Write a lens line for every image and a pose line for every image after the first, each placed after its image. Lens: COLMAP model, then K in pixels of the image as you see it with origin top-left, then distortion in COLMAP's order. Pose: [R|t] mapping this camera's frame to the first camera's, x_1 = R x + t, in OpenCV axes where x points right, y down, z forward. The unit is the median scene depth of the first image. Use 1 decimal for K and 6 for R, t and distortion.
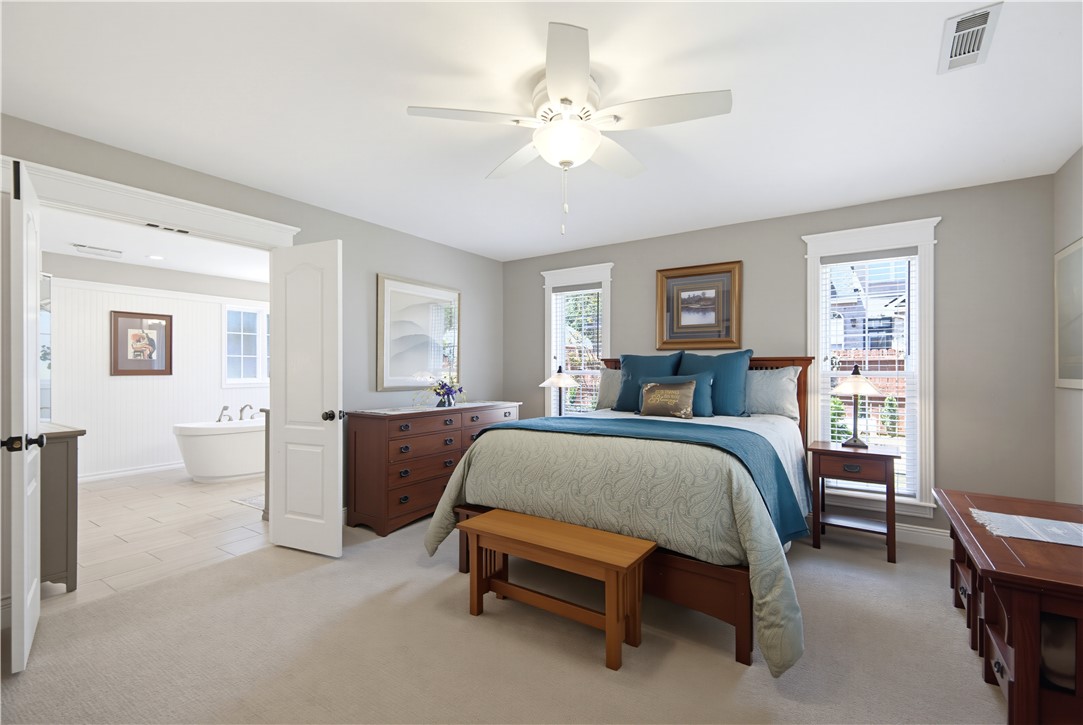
lens RADIAL K [[480.1, 0, 533.9], [0, 480.1, 369.3], [0, 0, 1]] dist [0.015539, -0.006529]
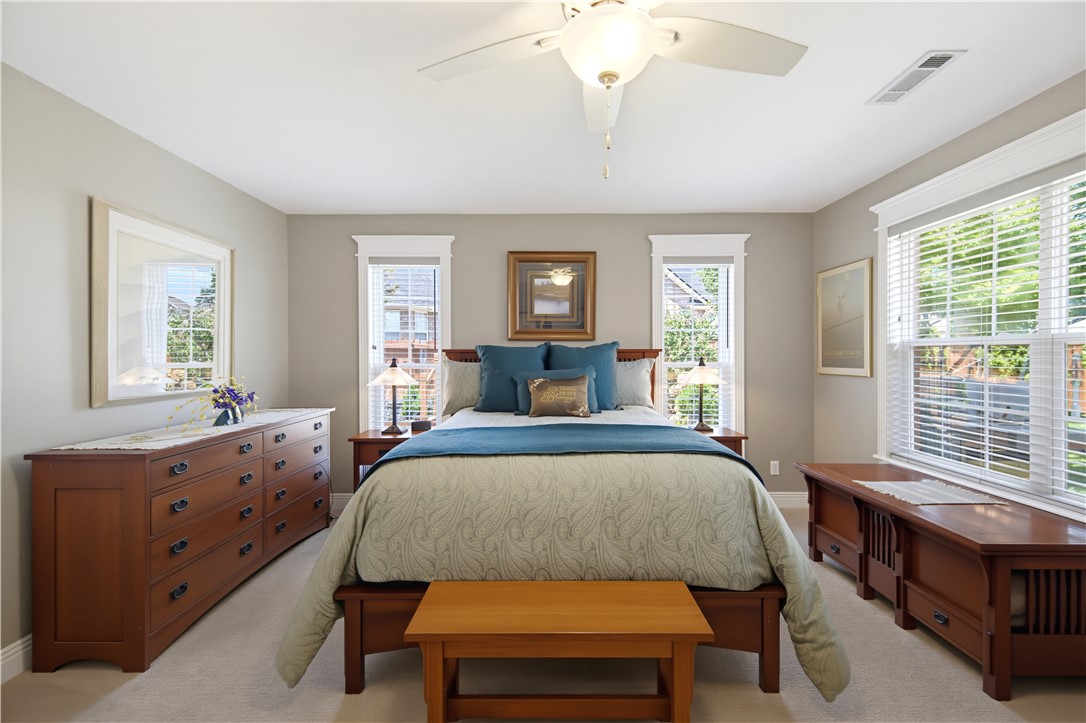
lens RADIAL K [[481.5, 0, 549.3], [0, 481.5, 354.6], [0, 0, 1]] dist [0.015539, -0.006529]
pose [[0.826390, -0.003441, 0.563088, -0.221588], [0.004897, 0.999987, -0.001077, -0.013773], [-0.563077, 0.003647, 0.826397, 0.253798]]
